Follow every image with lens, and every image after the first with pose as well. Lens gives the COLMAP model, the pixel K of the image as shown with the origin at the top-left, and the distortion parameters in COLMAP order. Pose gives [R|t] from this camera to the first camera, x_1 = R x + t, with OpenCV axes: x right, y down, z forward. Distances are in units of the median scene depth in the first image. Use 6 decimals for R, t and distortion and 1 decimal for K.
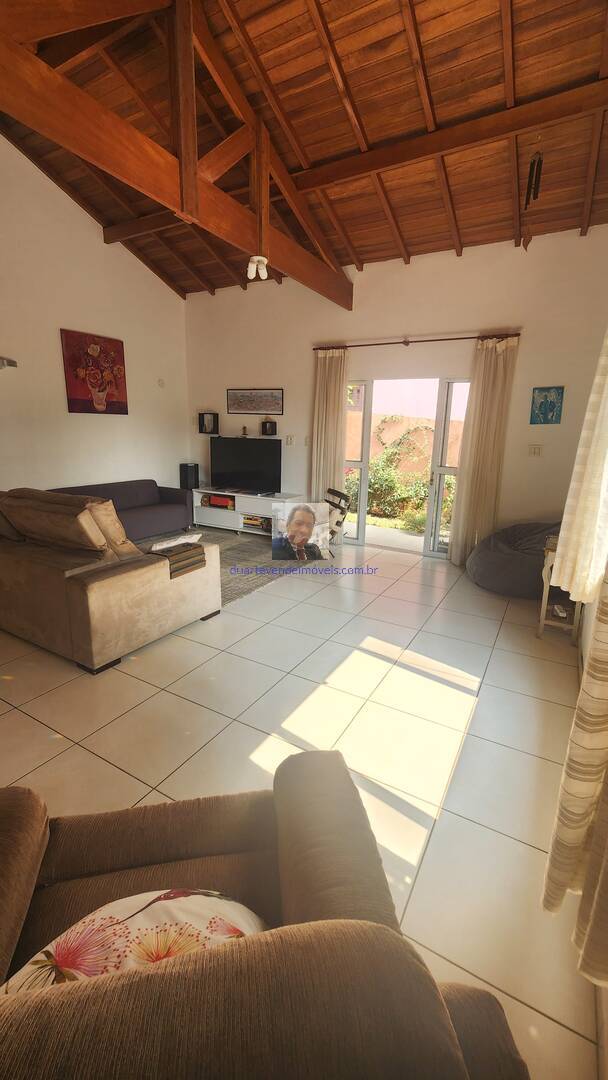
lens RADIAL K [[441.8, 0, 306.9], [0, 441.8, 533.5], [0, 0, 1]] dist [0.001969, 0.000935]
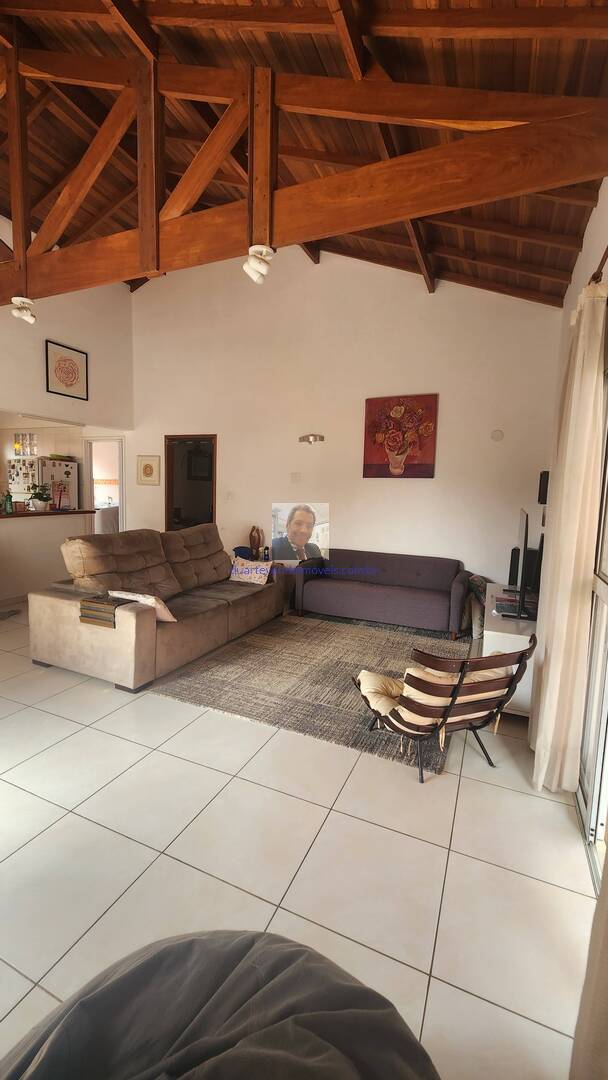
lens RADIAL K [[441.8, 0, 306.9], [0, 441.8, 533.5], [0, 0, 1]] dist [0.001969, 0.000935]
pose [[0.107041, 0.083589, -0.990735, 0.455447], [-0.254443, 0.965580, 0.053976, -0.172797], [0.961146, 0.246308, 0.124625, 0.783055]]
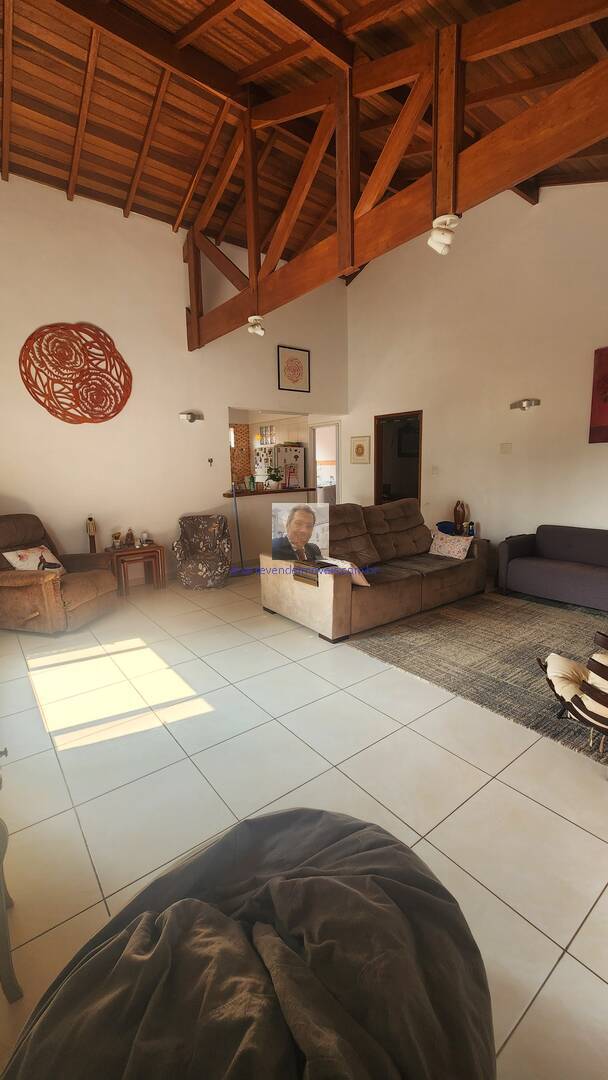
lens RADIAL K [[438.2, 0, 306.4], [0, 438.2, 533.1], [0, 0, 1]] dist [0.001265, 0.000383]
pose [[-0.378856, 0.130805, -0.916165, 0.484117], [-0.200466, 0.954858, 0.219227, -0.182415], [0.903483, 0.266715, -0.335531, 0.834160]]
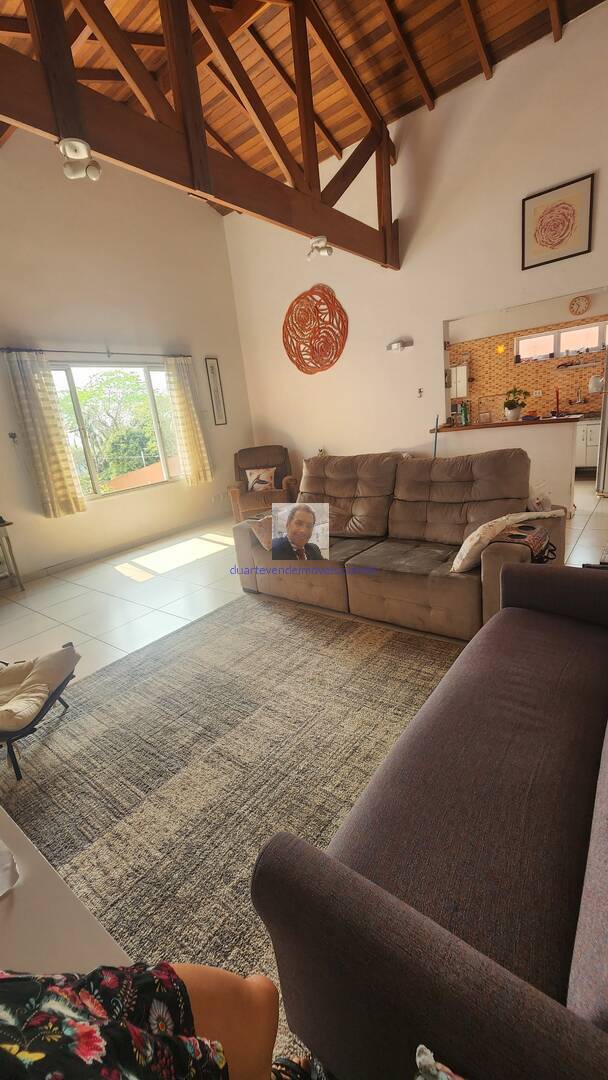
lens RADIAL K [[441.8, 0, 306.9], [0, 441.8, 533.5], [0, 0, 1]] dist [0.001969, 0.000935]
pose [[-0.986184, 0.045544, 0.159270, -0.359888], [0.116136, 0.875690, 0.468699, -0.285051], [-0.118125, 0.480721, -0.868881, 1.260049]]
